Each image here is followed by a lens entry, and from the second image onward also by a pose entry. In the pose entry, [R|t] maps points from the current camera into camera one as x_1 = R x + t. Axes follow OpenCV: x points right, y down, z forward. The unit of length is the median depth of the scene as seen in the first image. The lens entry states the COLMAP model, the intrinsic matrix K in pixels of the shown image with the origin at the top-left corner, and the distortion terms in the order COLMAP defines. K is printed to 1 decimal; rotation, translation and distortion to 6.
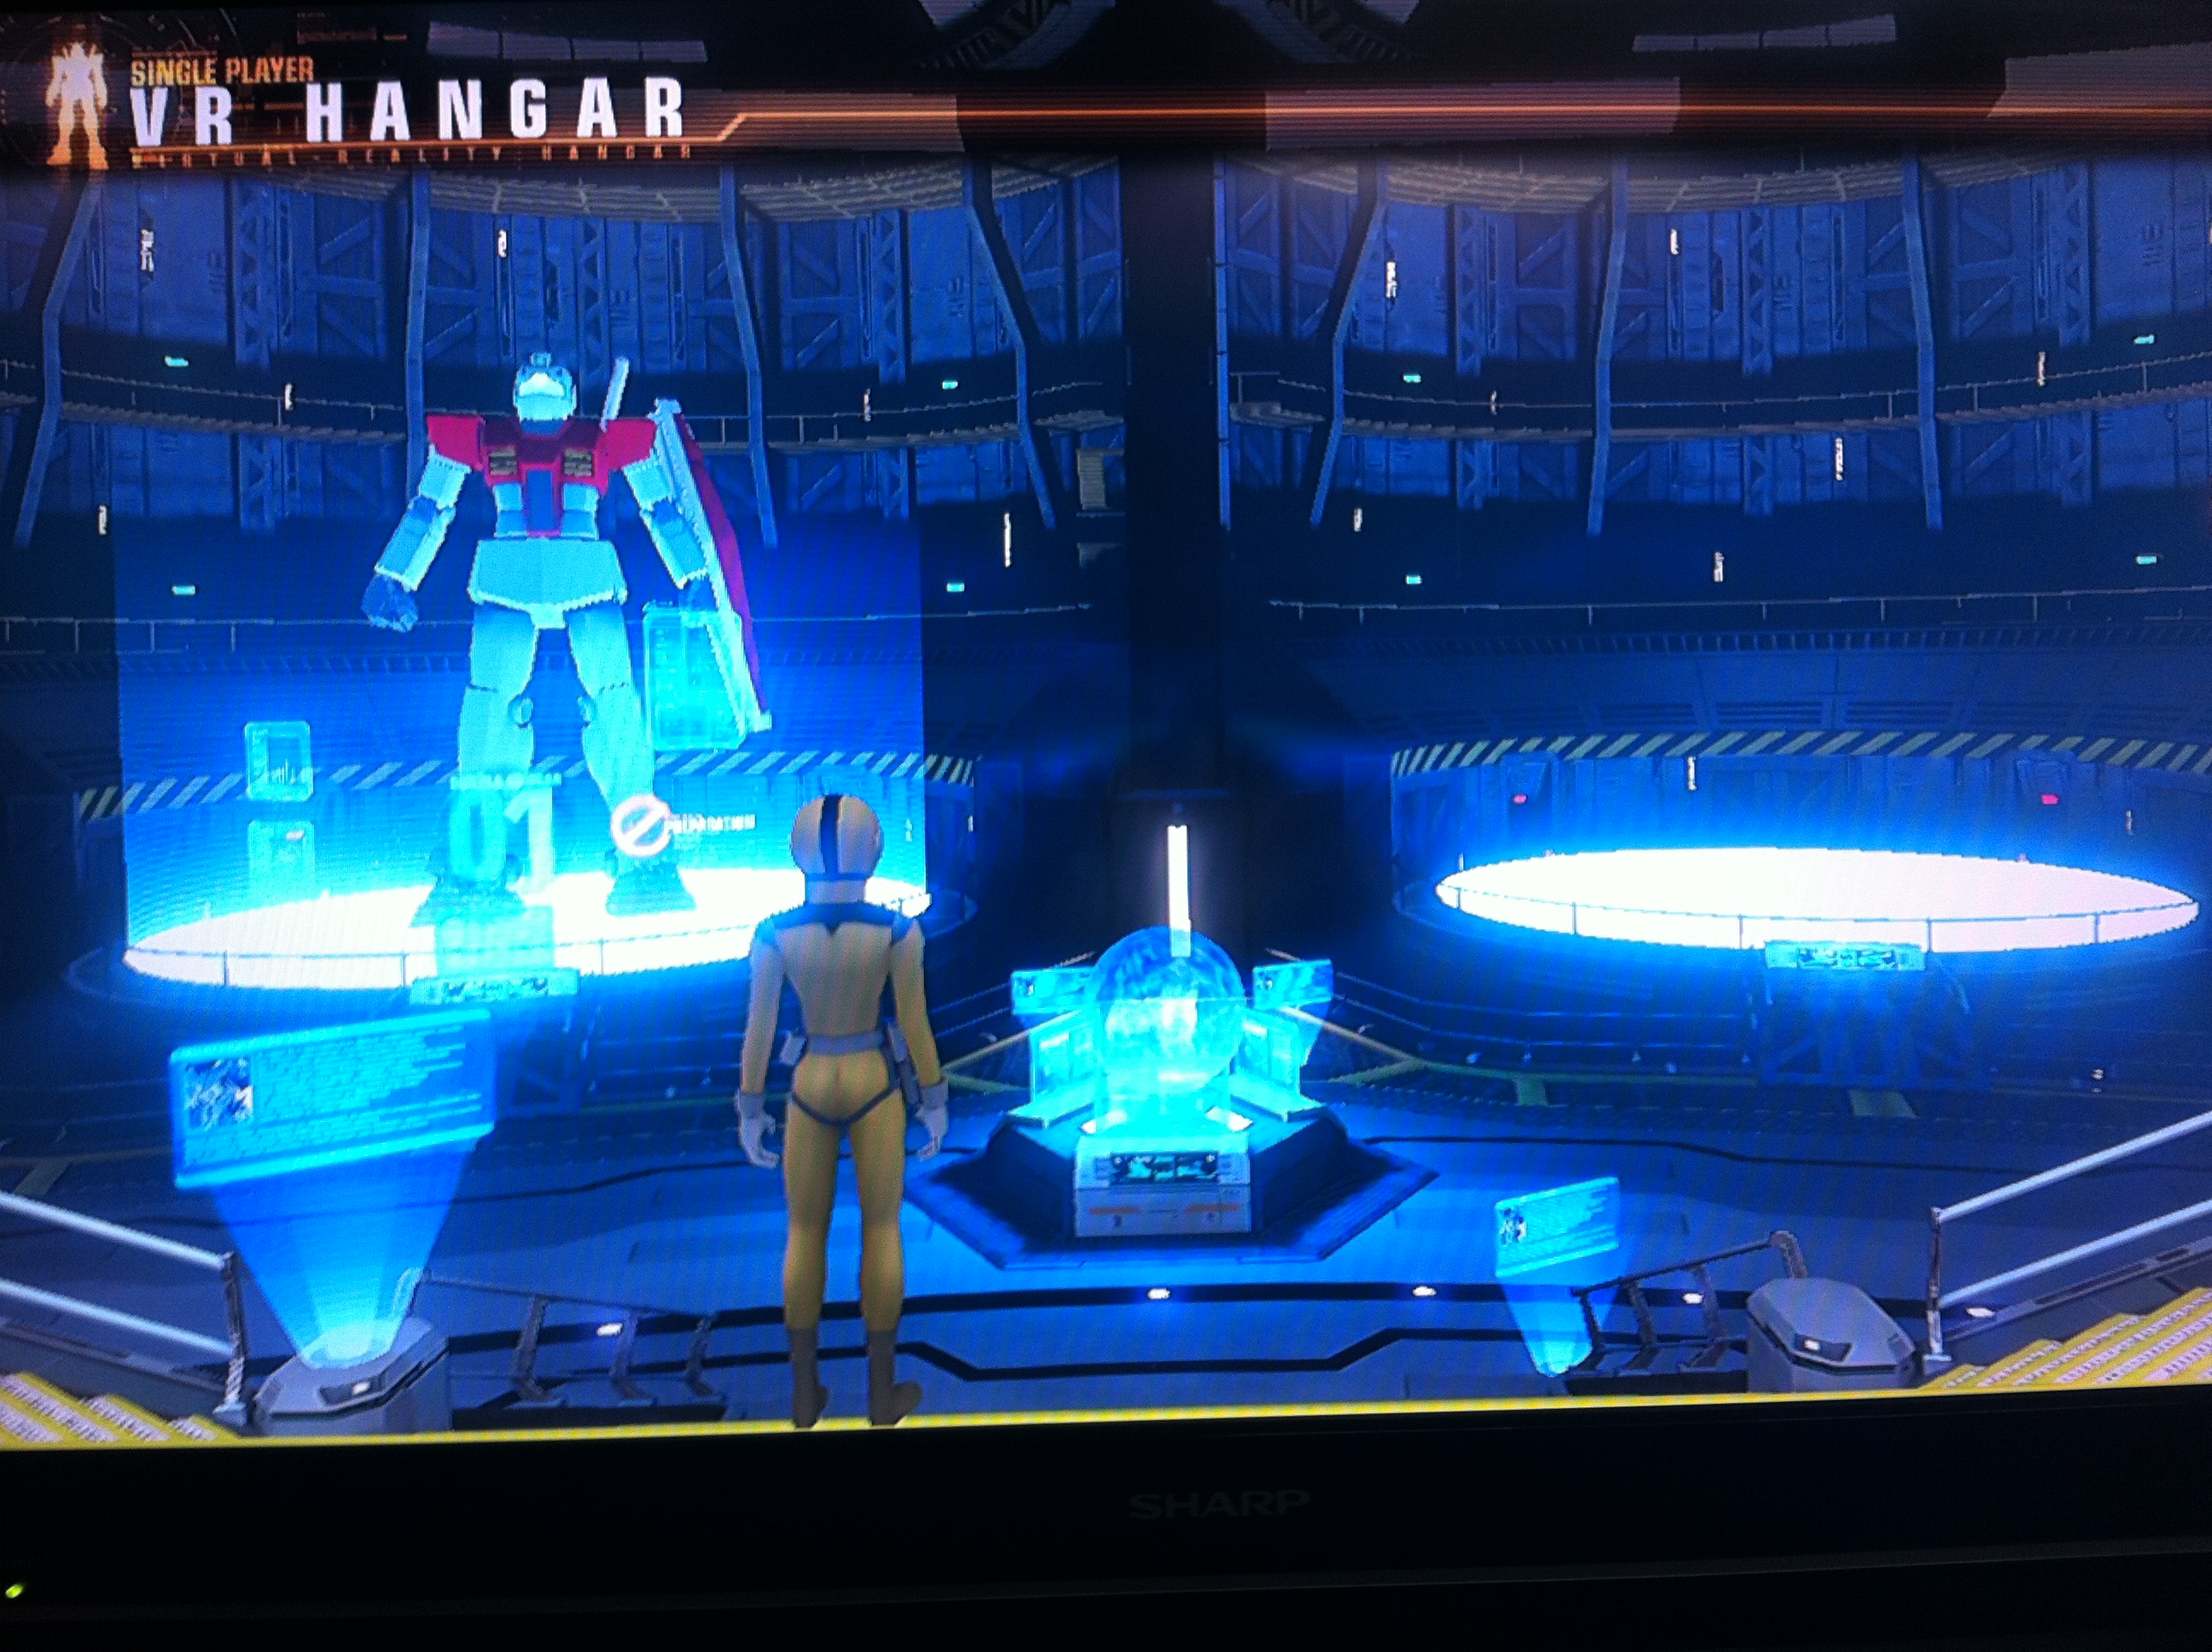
lens RADIAL K [[2383.0, 0, 1106.5], [0, 2383.0, 694.0], [0, 0, 1]] dist [0.140684, -0.408773]
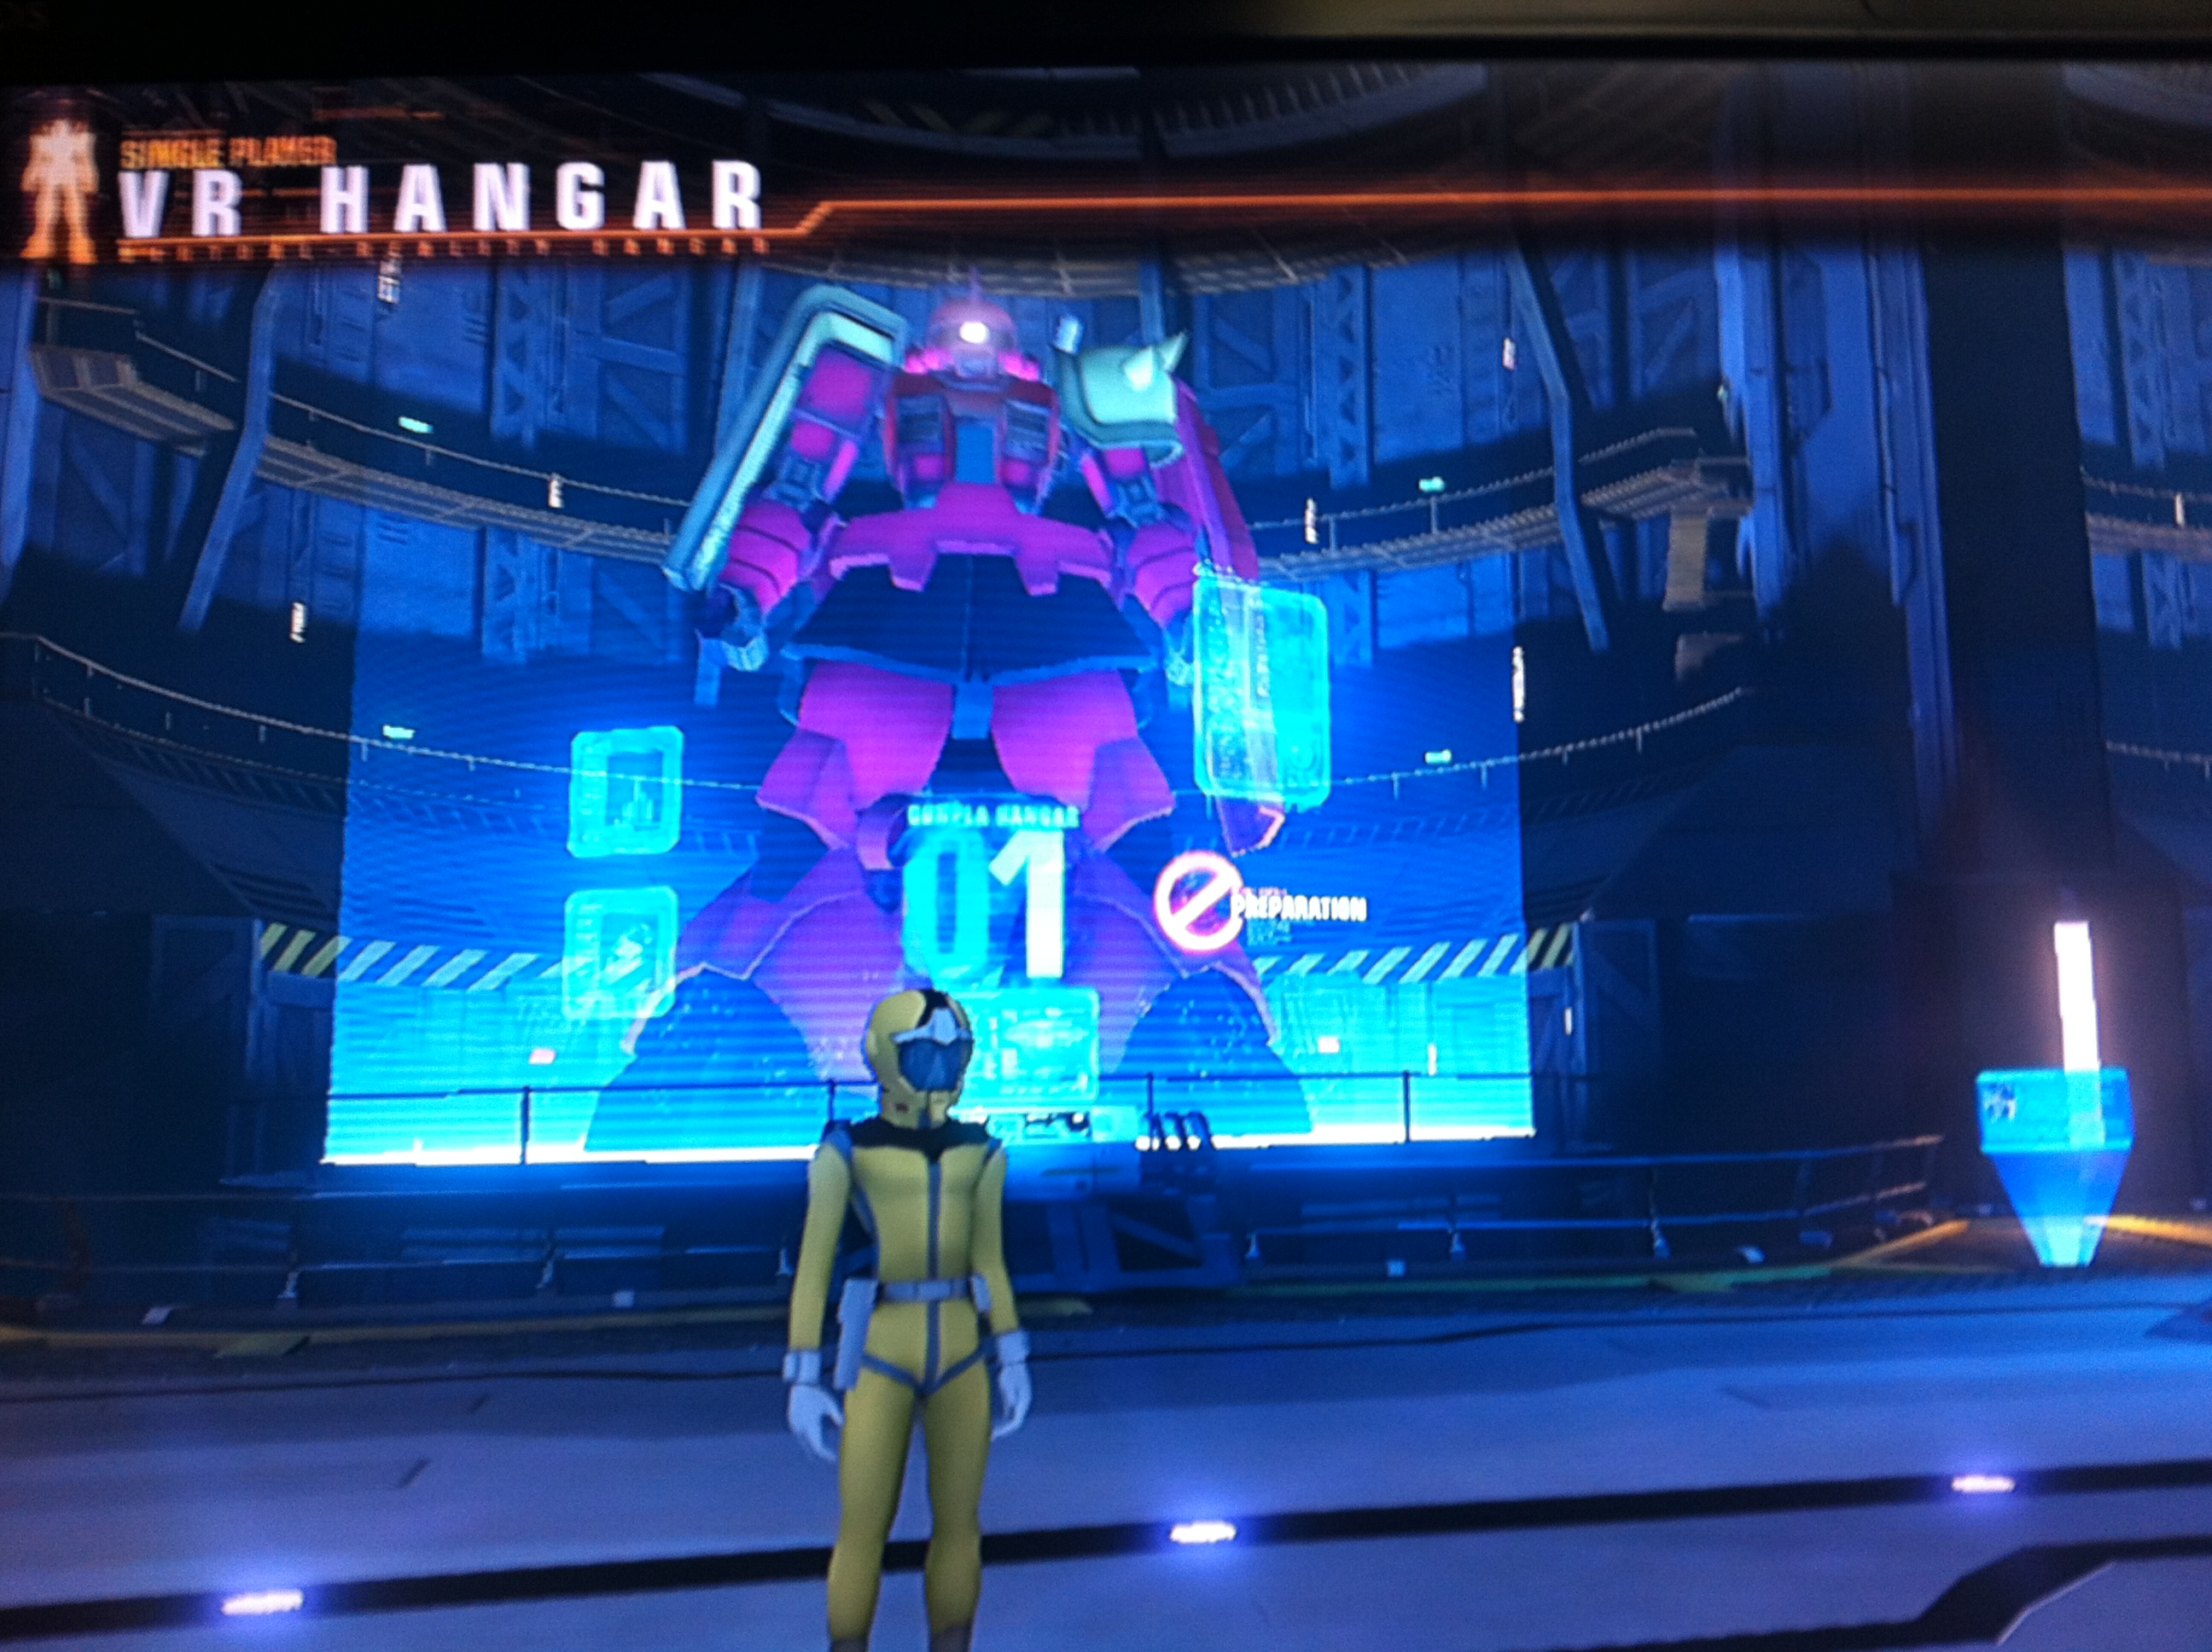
lens RADIAL K [[2383.0, 0, 1106.5], [0, 2383.0, 694.0], [0, 0, 1]] dist [0.140684, -0.408773]
pose [[0.999897, 0.007116, -0.012466, -0.168051], [-0.009856, 0.971732, -0.235879, 0.118026], [0.010435, 0.235977, 0.971703, 0.312288]]
